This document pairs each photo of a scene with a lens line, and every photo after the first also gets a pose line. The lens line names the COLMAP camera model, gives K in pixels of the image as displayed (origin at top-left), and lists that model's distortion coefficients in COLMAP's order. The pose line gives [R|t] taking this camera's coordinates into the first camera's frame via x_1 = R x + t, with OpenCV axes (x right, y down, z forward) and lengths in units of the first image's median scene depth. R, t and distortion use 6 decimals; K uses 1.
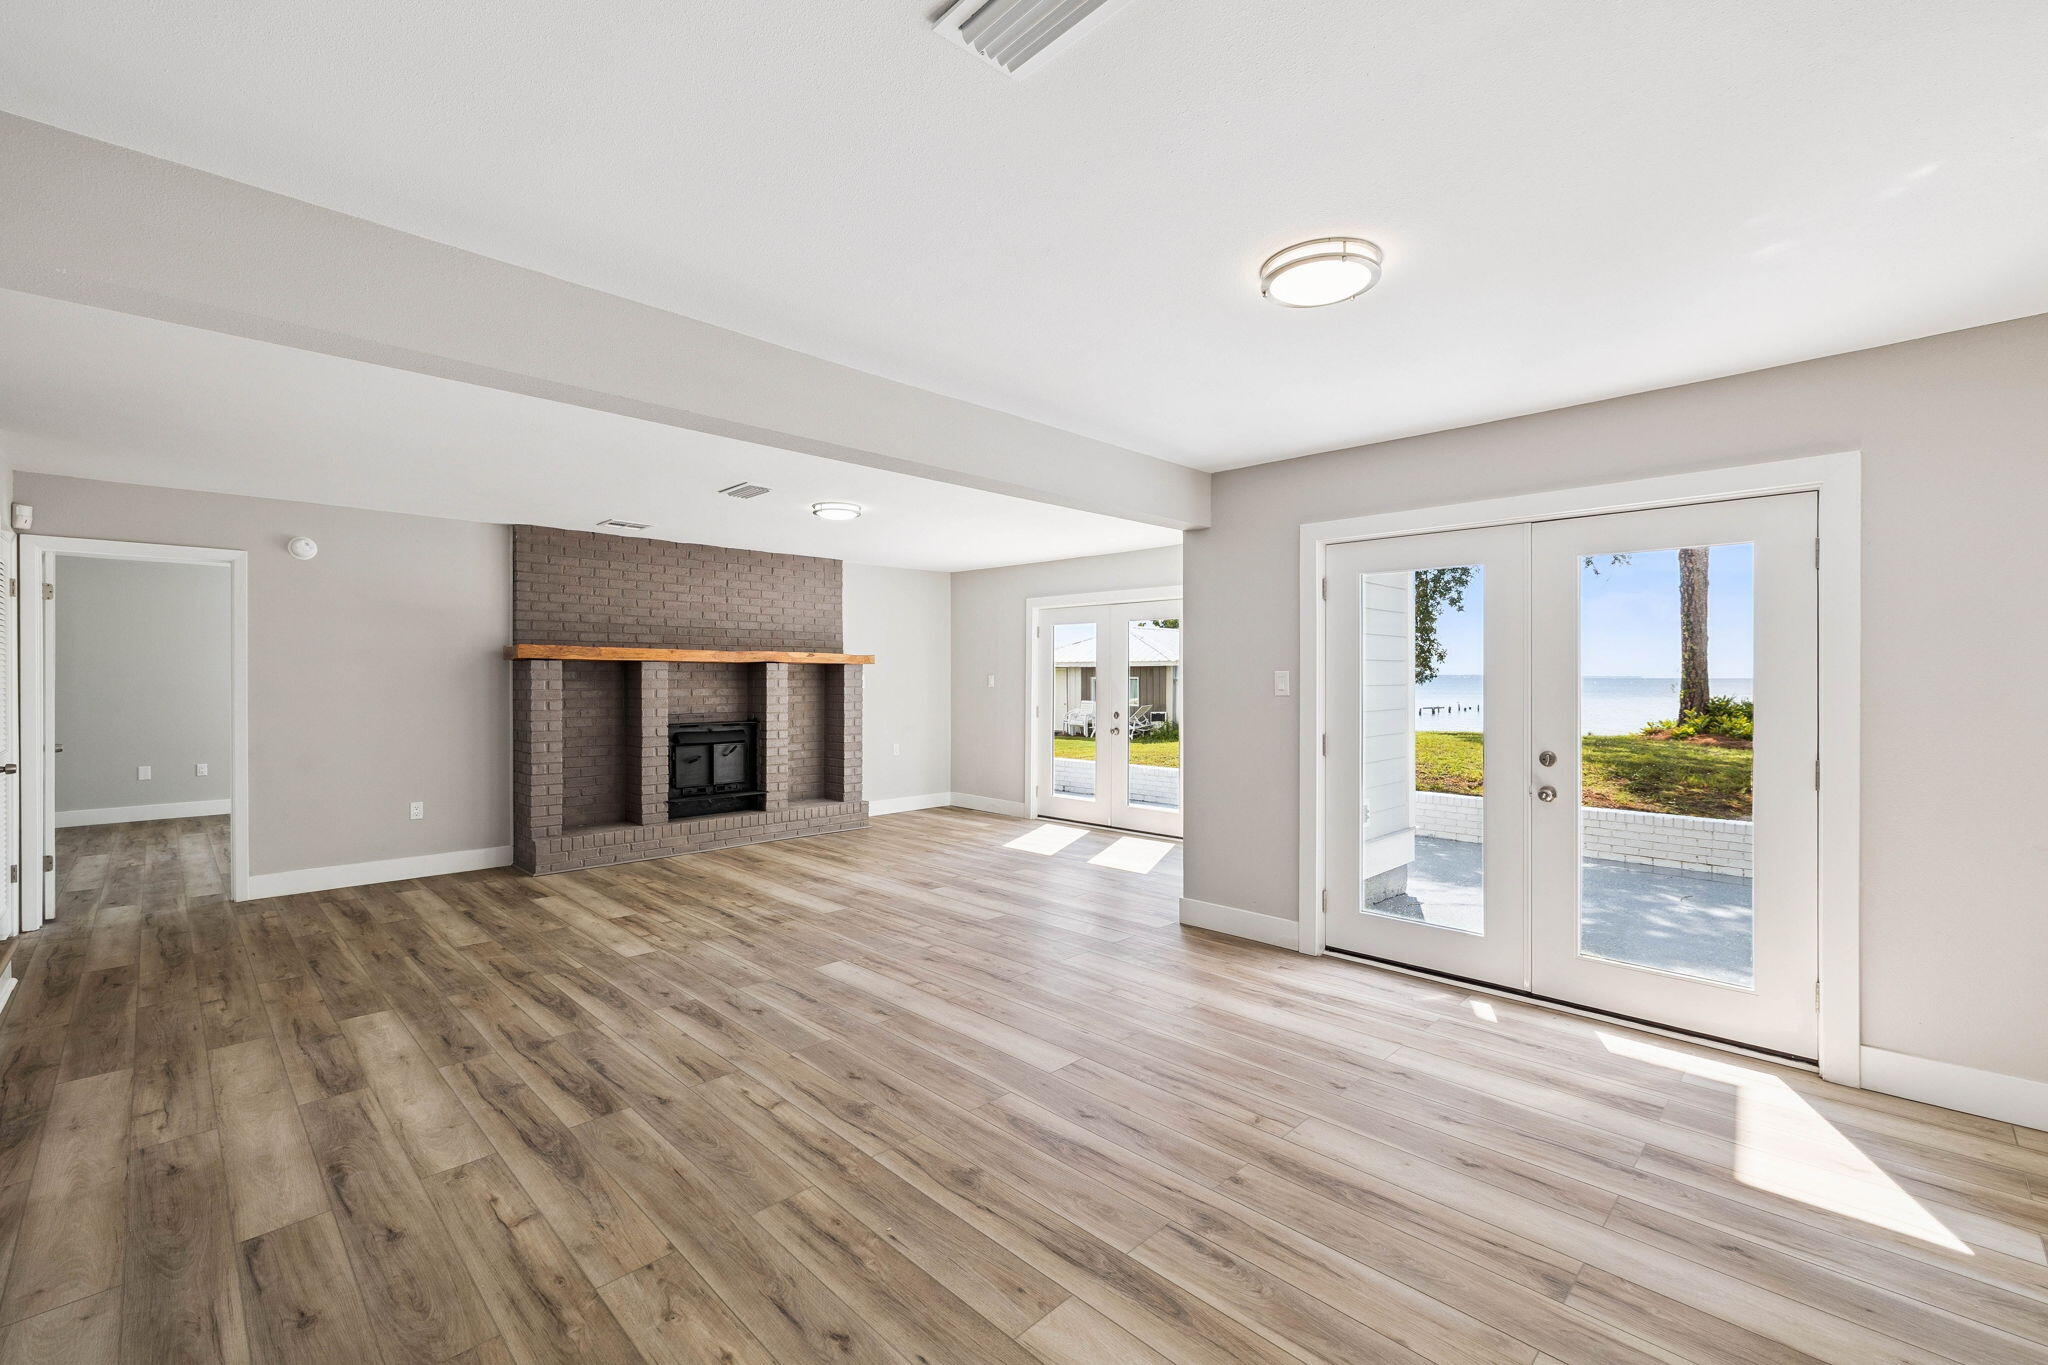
lens RADIAL K [[867.0, 0, 1031.2], [0, 867.0, 683.5], [0, 0, 1]] dist [-0.002204, 0.000598]
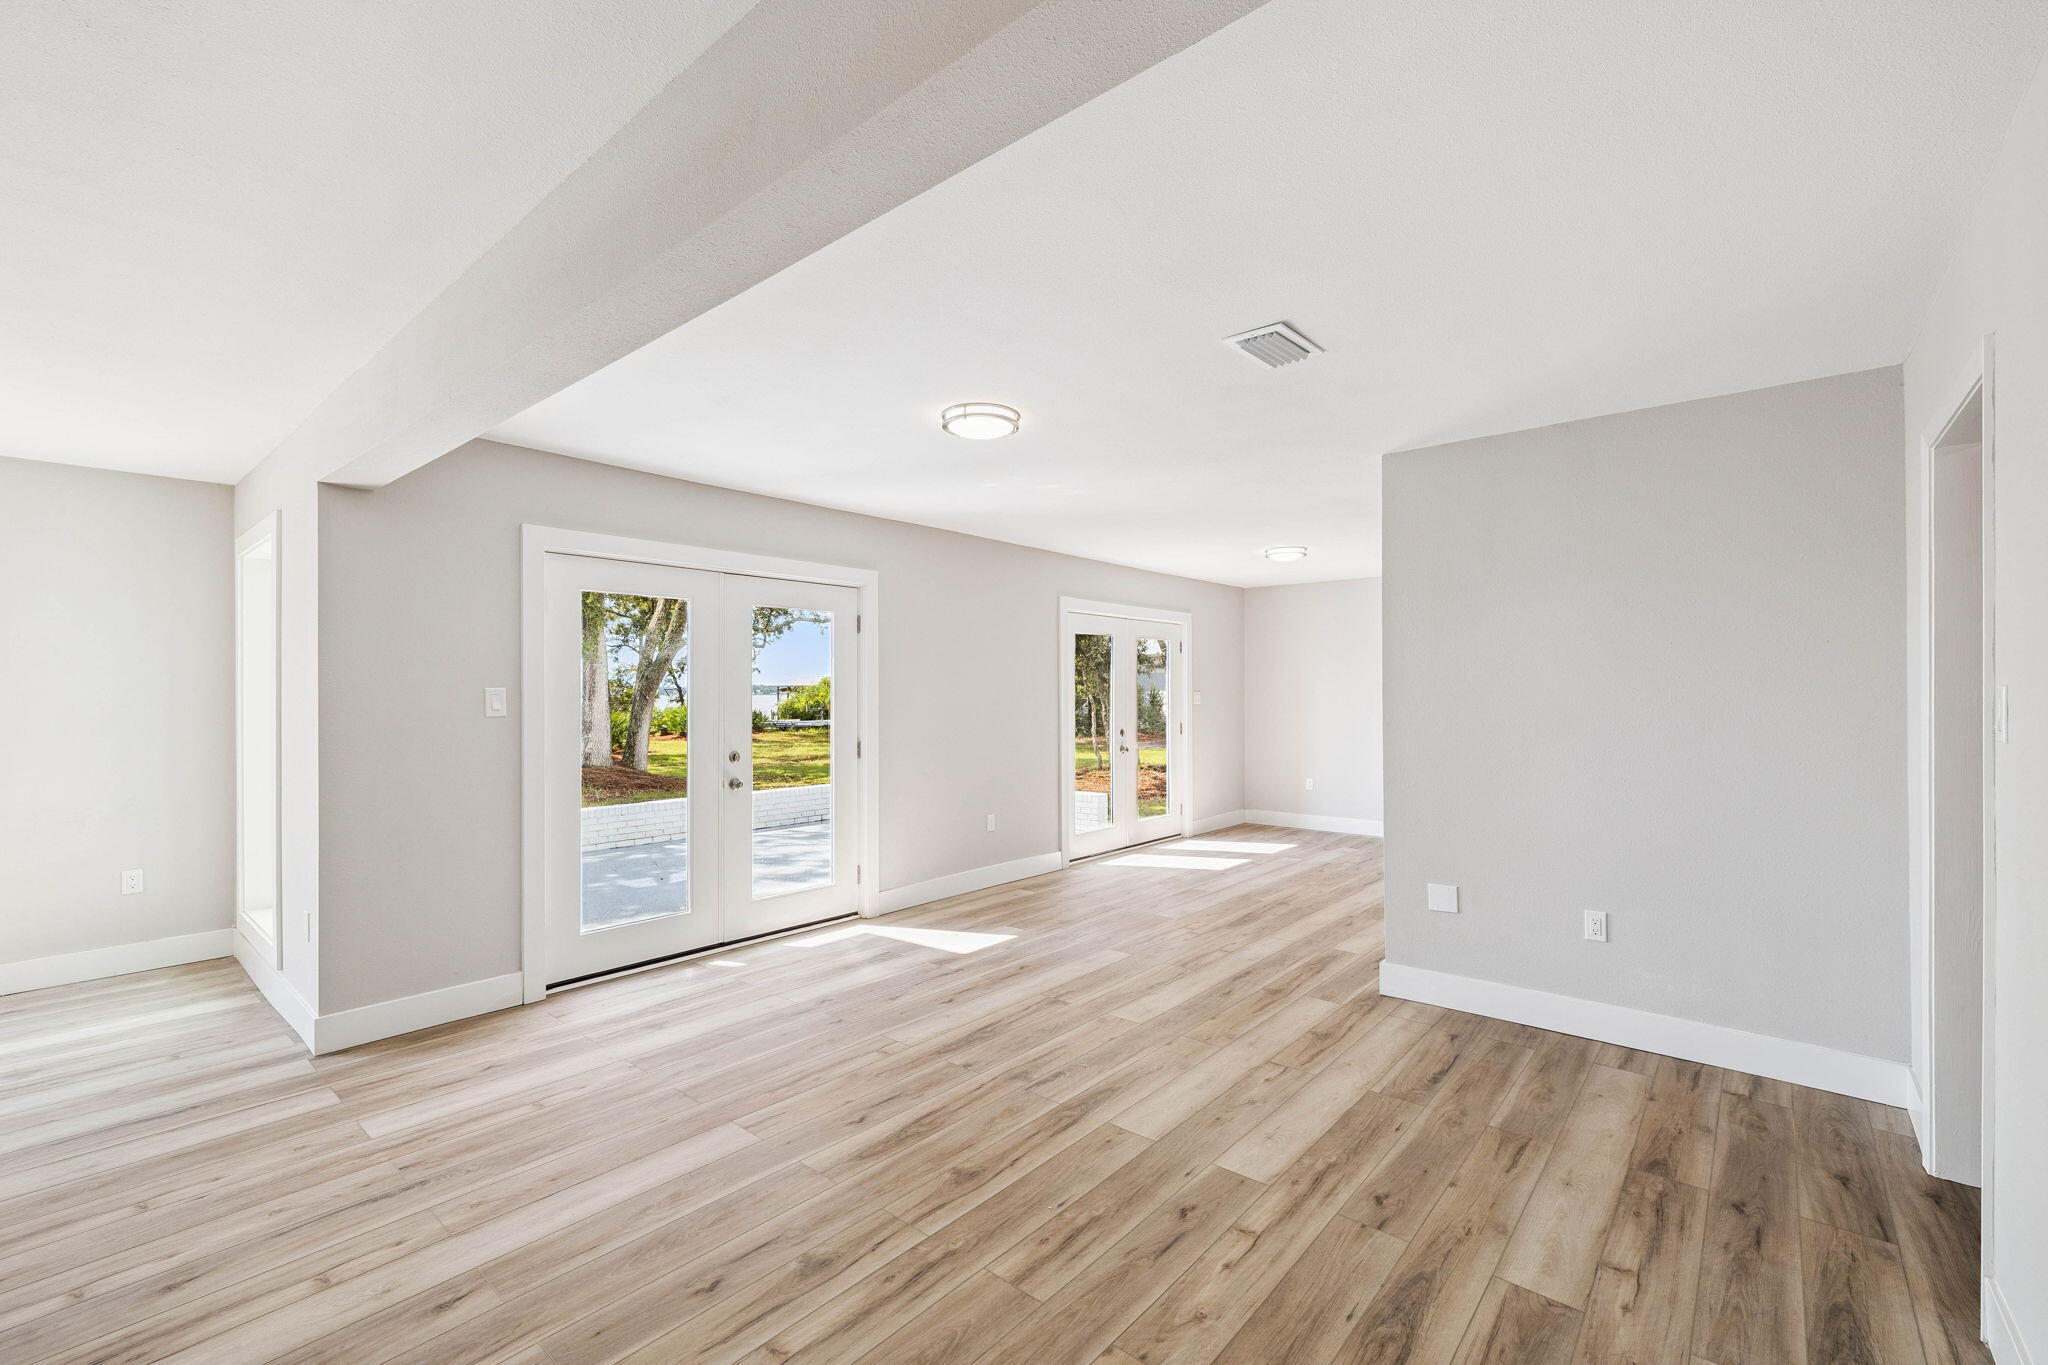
lens RADIAL K [[867.0, 0, 1030.0], [0, 867.0, 692.0], [0, 0, 1]] dist [-0.002204, 0.000598]
pose [[-0.076715, 0.001312, 0.997052, -0.806115], [0.009458, 0.999955, -0.000588, -0.005468], [-0.997008, 0.009385, -0.076724, 0.720002]]
